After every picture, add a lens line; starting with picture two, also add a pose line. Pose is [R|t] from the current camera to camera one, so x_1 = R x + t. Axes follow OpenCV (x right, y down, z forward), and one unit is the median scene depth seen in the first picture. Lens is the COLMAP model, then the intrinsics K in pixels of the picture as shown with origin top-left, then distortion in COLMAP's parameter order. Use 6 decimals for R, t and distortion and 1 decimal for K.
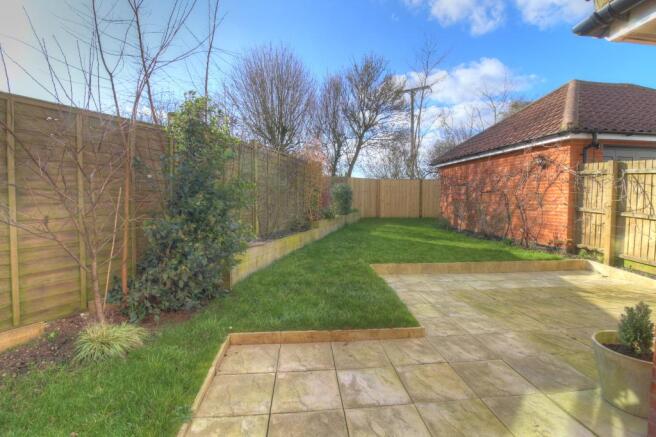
lens RADIAL K [[307.0, 0, 328.1], [0, 307.0, 215.8], [0, 0, 1]] dist [-0.005230, -0.000204]
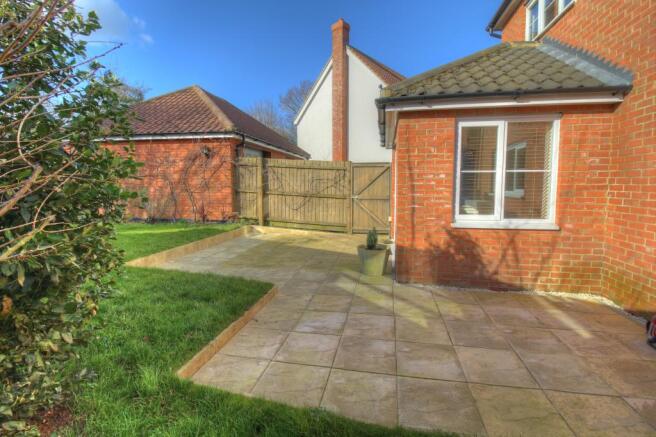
lens RADIAL K [[307.0, 0, 331.5], [0, 307.0, 216.0], [0, 0, 1]] dist [-0.005230, -0.000204]
pose [[0.267085, -0.104474, 0.957993, -0.483011], [0.055957, 0.994110, 0.092812, -0.011391], [-0.962047, 0.028817, 0.271358, 0.260606]]
